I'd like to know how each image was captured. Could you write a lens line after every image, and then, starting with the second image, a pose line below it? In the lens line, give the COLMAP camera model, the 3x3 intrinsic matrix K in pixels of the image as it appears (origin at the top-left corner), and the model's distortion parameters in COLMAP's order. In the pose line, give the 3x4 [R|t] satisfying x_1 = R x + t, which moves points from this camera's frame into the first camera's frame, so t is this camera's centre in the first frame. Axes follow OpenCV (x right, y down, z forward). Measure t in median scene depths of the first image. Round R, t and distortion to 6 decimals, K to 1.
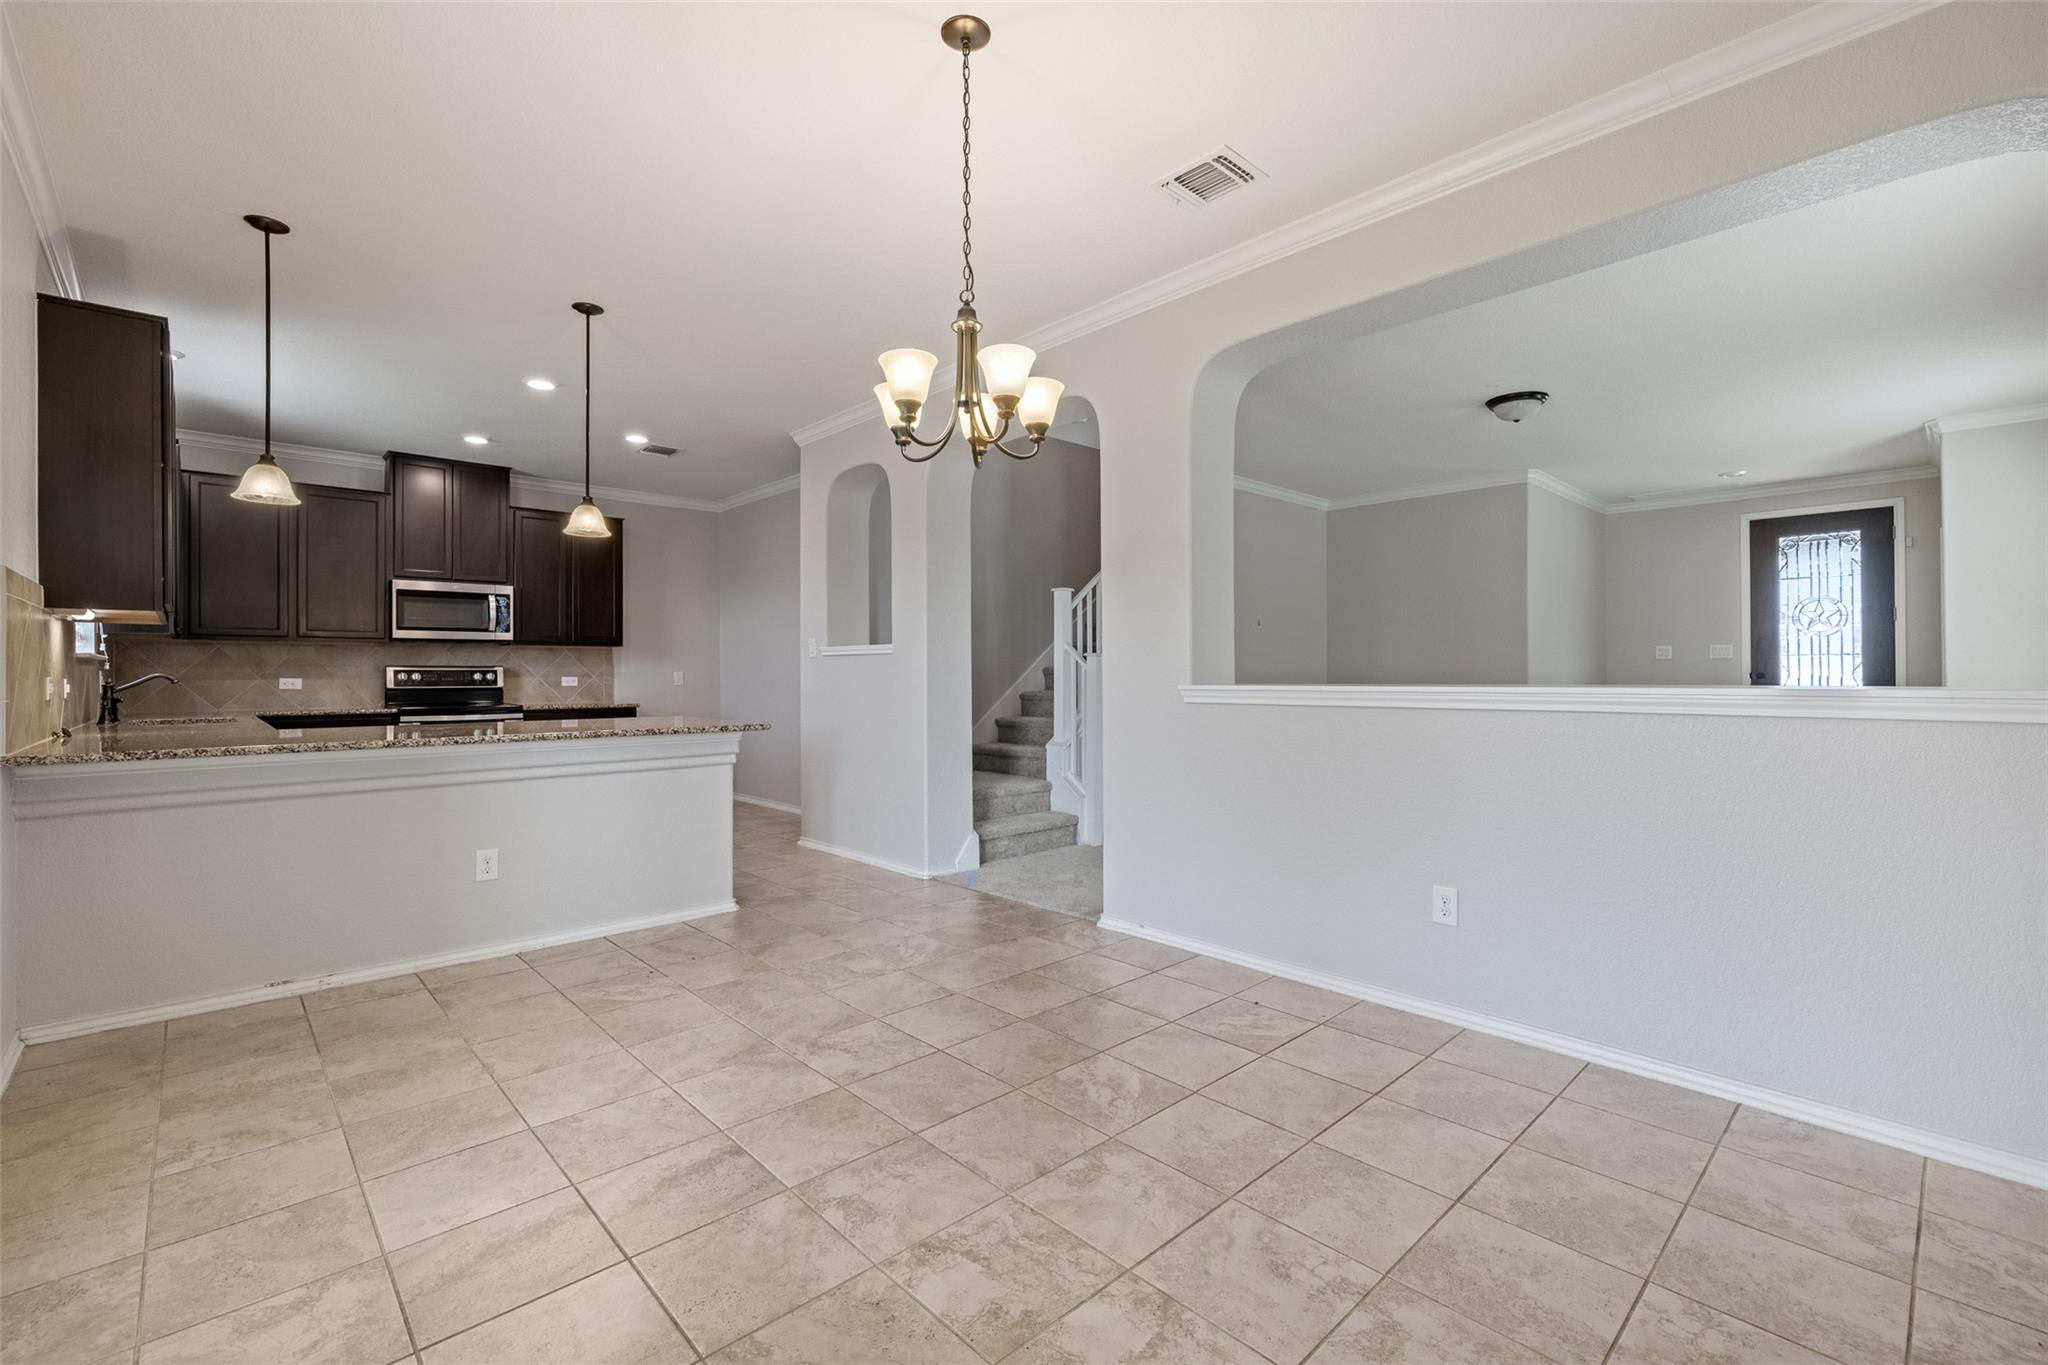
lens RADIAL K [[903.6, 0, 1032.4], [0, 903.6, 670.2], [0, 0, 1]] dist [-0.002487, -0.000131]
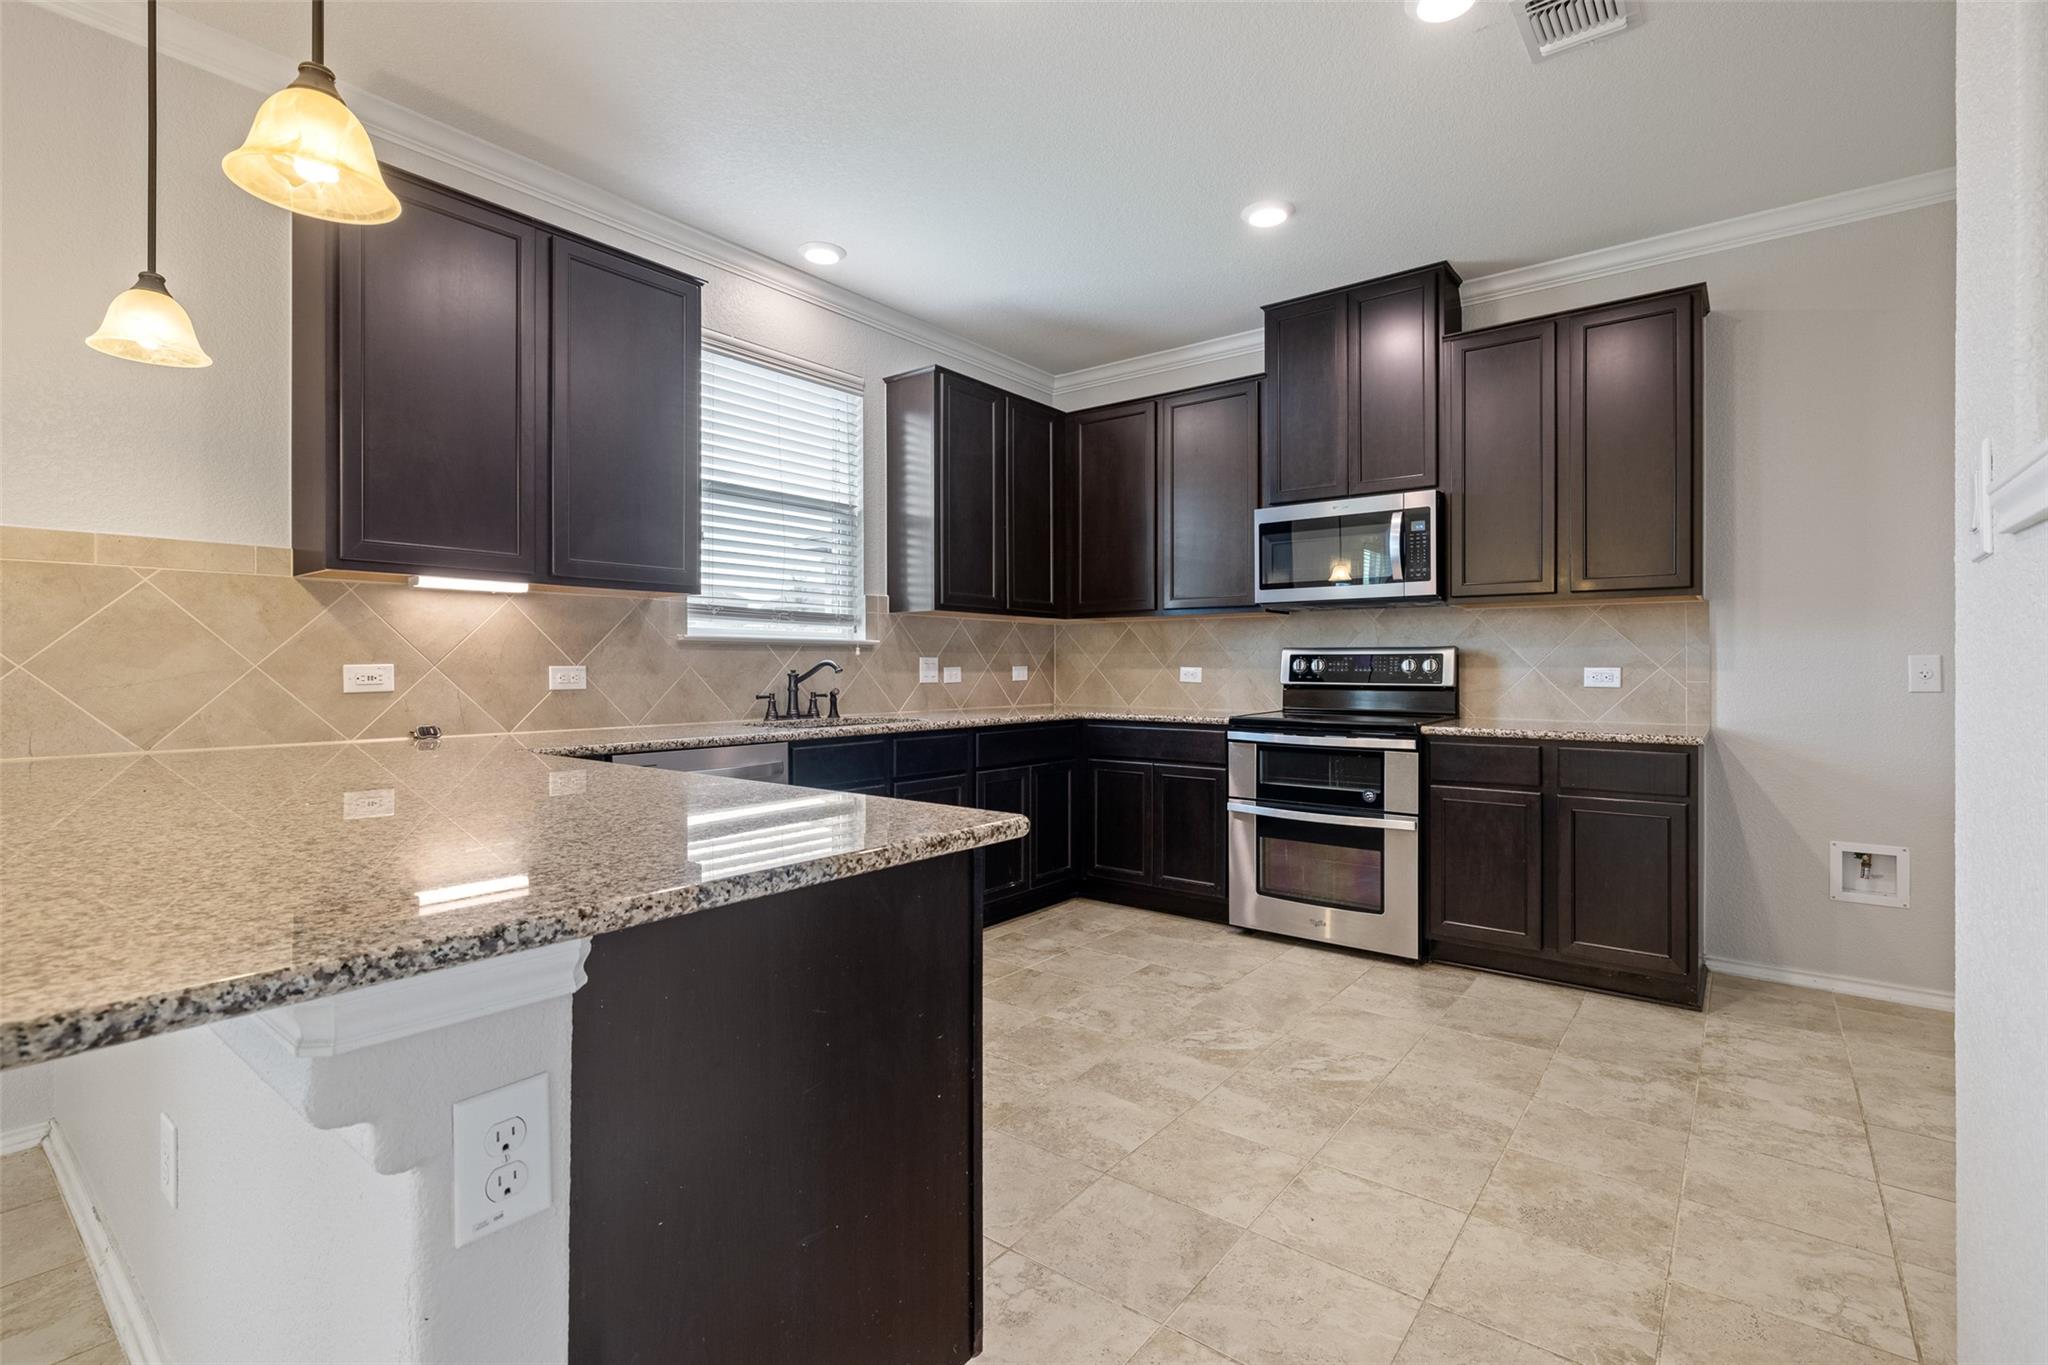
lens RADIAL K [[929.0, 0, 1020.6], [0, 929.0, 668.9], [0, 0, 1]] dist [-0.004873, -0.000431]
pose [[0.149225, 0.007604, -0.988774, -0.091666], [0.003901, 0.999958, 0.008279, 0.003406], [0.988796, -0.005093, 0.149190, 0.706924]]
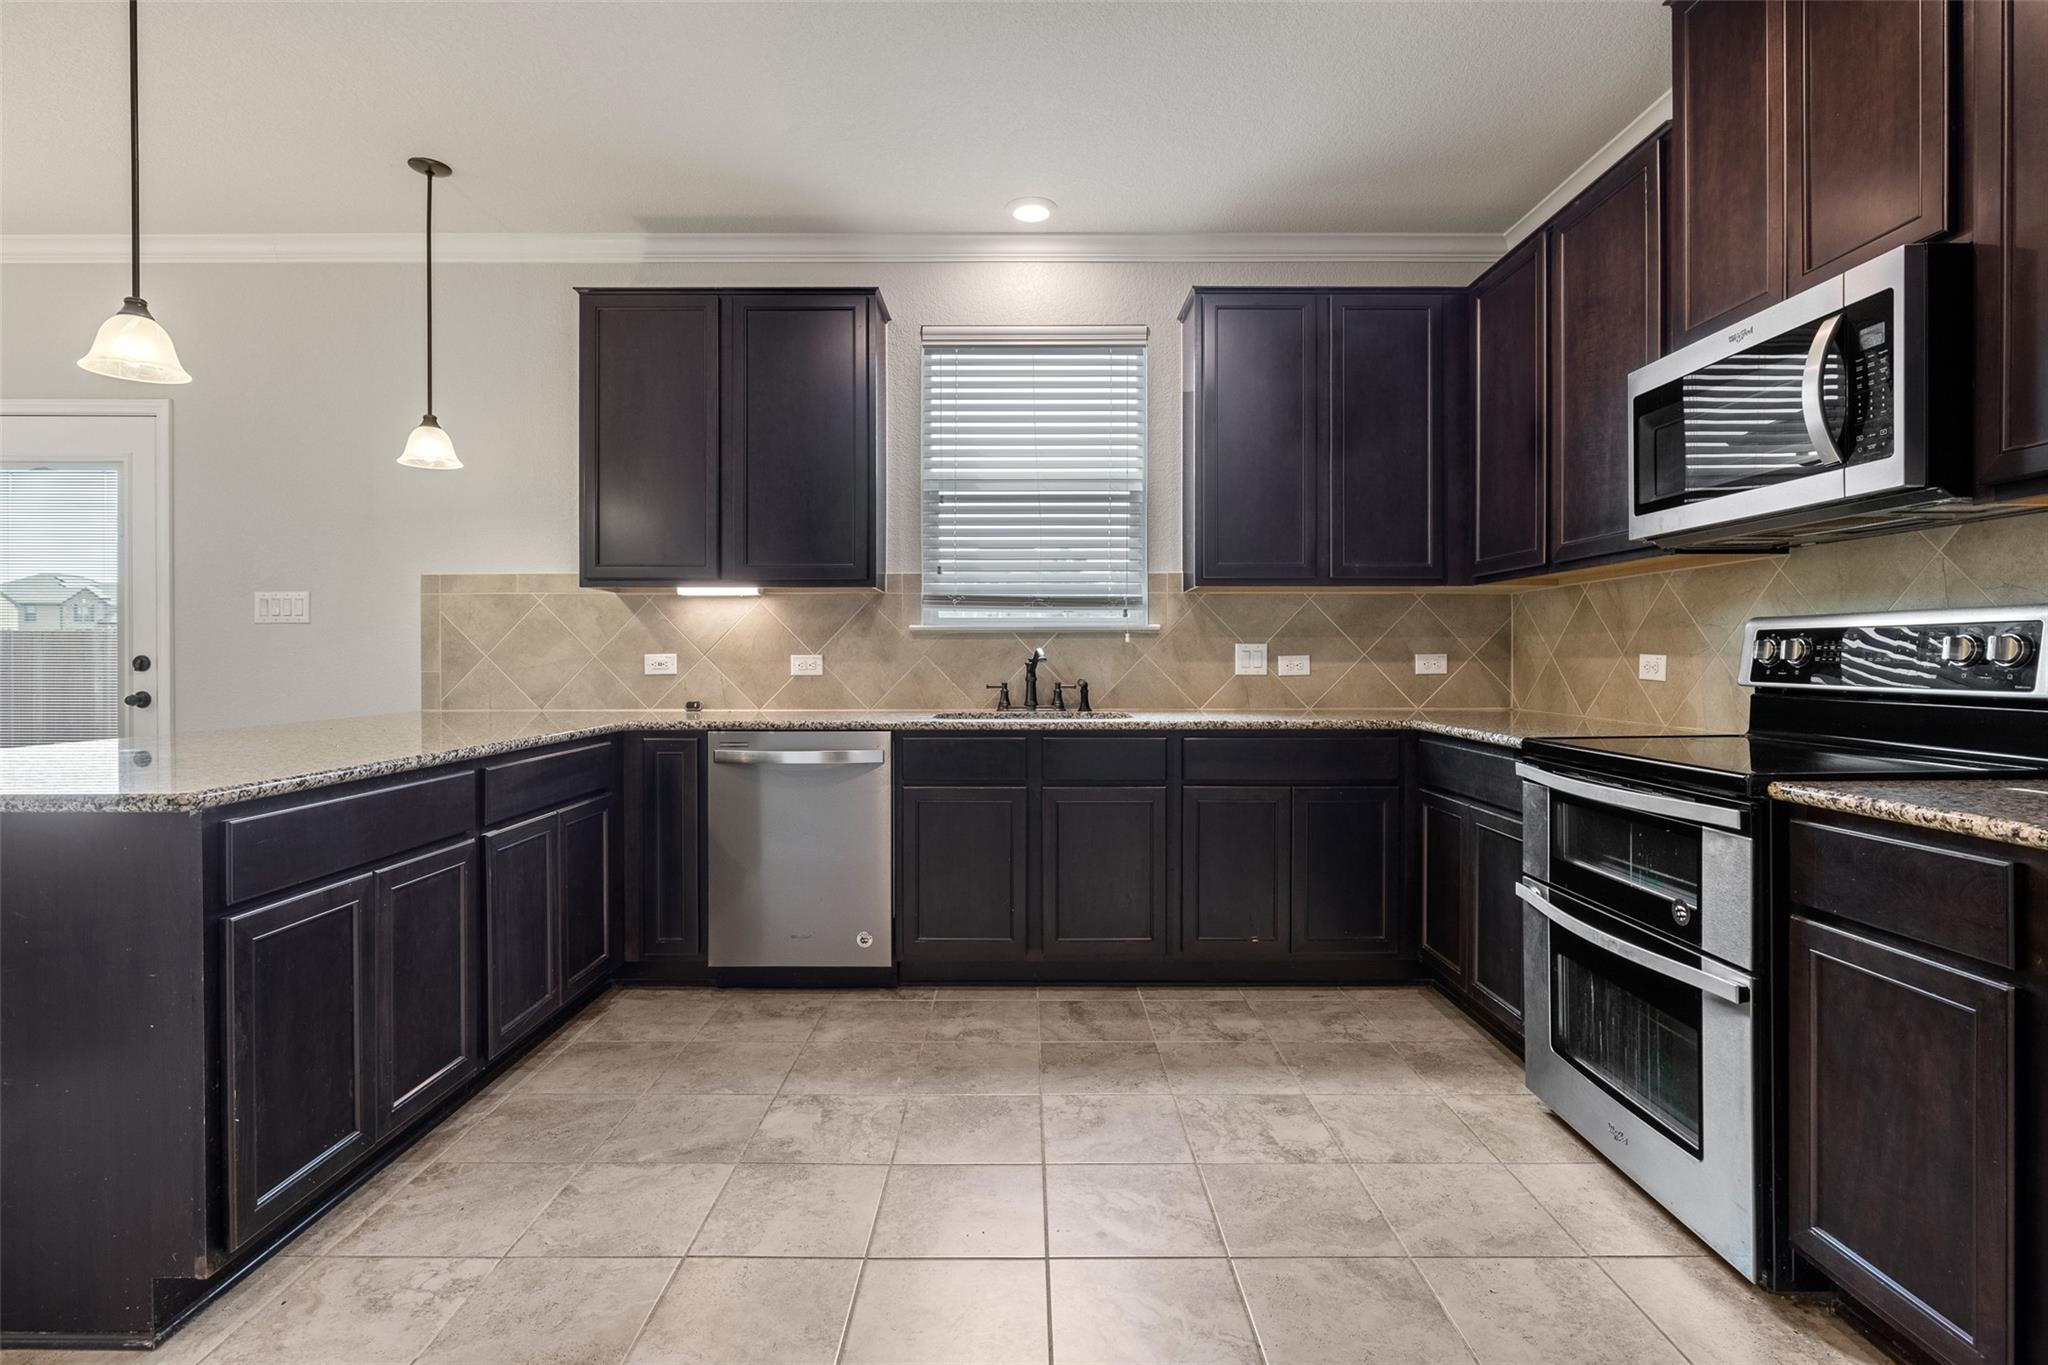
lens RADIAL K [[964.7, 0, 1026.0], [0, 964.7, 666.4], [0, 0, 1]] dist [-0.001694, -0.000171]
pose [[-0.680229, 0.012830, -0.732887, -0.259834], [0.008369, 0.999918, 0.009737, 0.007093], [0.732952, 0.000490, -0.680280, 1.030682]]
